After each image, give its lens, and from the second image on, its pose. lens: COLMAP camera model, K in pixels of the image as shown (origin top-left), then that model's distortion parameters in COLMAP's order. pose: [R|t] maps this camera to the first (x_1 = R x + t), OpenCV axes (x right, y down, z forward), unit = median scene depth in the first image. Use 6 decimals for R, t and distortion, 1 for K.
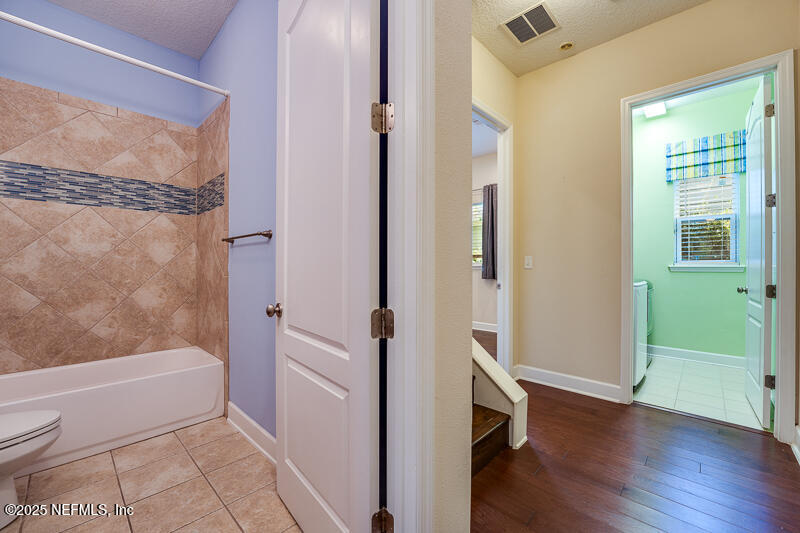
lens RADIAL K [[326.1, 0, 401.2], [0, 326.1, 266.6], [0, 0, 1]] dist [-0.027909, 0.002588]
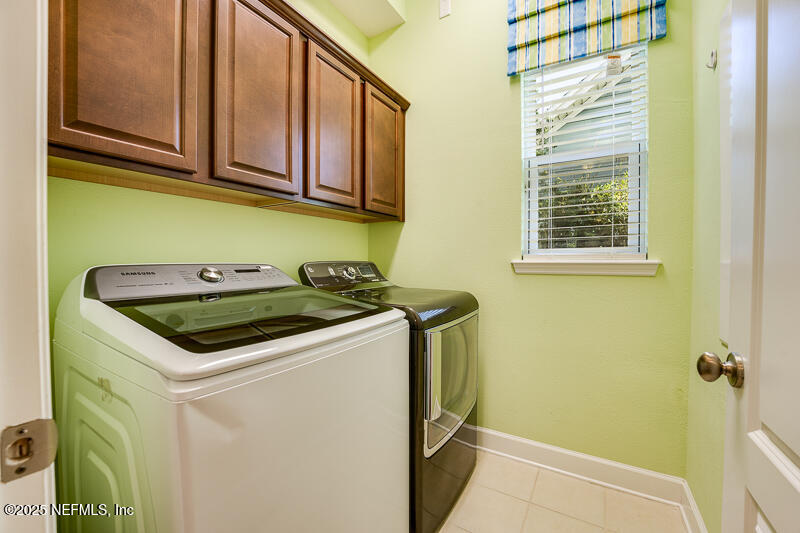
lens RADIAL K [[326.1, 0, 399.5], [0, 326.1, 267.0], [0, 0, 1]] dist [-0.027909, 0.002588]
pose [[0.970648, -0.001024, 0.240504, 0.576331], [-0.001012, 0.999965, 0.008344, 0.003017], [-0.240504, -0.008343, 0.970612, 0.596385]]
